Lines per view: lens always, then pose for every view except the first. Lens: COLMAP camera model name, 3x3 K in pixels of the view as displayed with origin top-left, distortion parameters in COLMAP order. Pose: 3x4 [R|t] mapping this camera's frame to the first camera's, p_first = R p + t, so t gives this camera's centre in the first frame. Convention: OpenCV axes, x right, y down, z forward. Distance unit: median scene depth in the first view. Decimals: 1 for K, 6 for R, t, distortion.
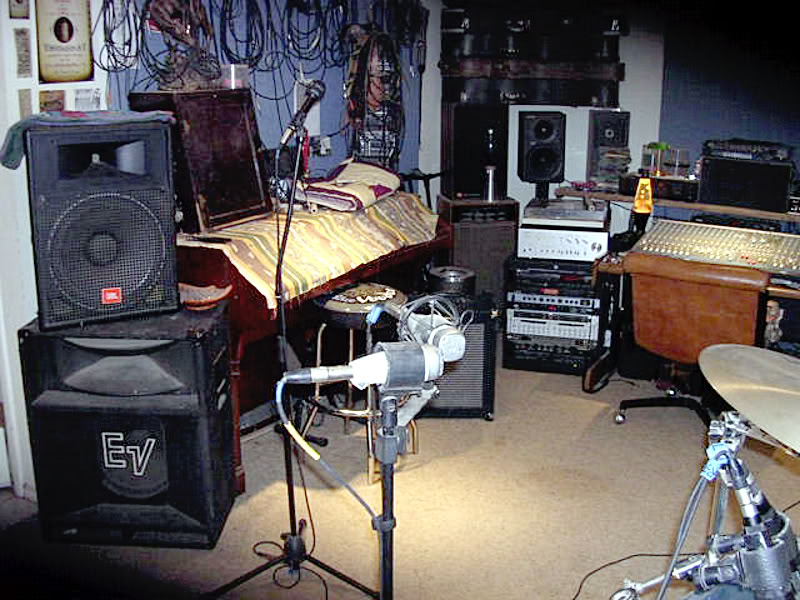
lens RADIAL K [[919.8, 0, 400.0], [0, 919.8, 300.0], [0, 0, 1]] dist [-0.166039, 0.045506]
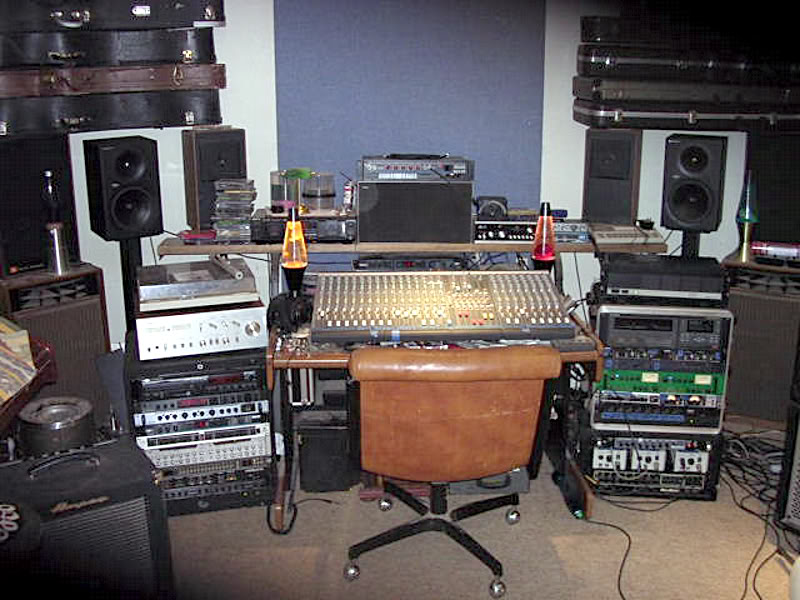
lens RADIAL K [[919.8, 0, 400.0], [0, 919.8, 300.0], [0, 0, 1]] dist [-0.166039, 0.045506]
pose [[0.839455, -0.158016, 0.519948, -0.051201], [0.156435, 0.986557, 0.047257, -0.092095], [-0.520425, 0.041668, 0.852890, 0.326861]]
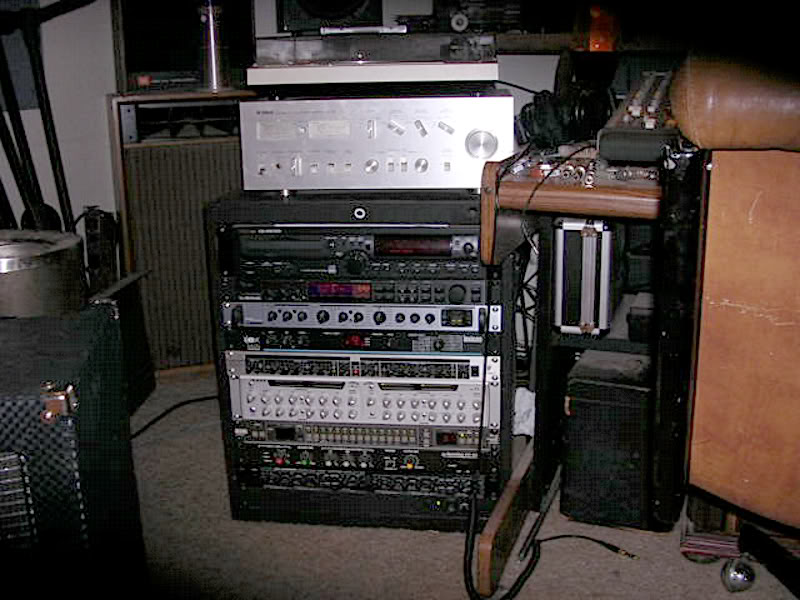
lens RADIAL K [[938.3, 0, 424.3], [0, 938.3, 299.1], [0, 0, 1]] dist [-0.168117, 0.009682]
pose [[0.981638, -0.059688, 0.181175, 0.128396], [0.062029, 0.998048, -0.007277, -0.001863], [-0.180387, 0.018381, 0.983424, 0.659159]]
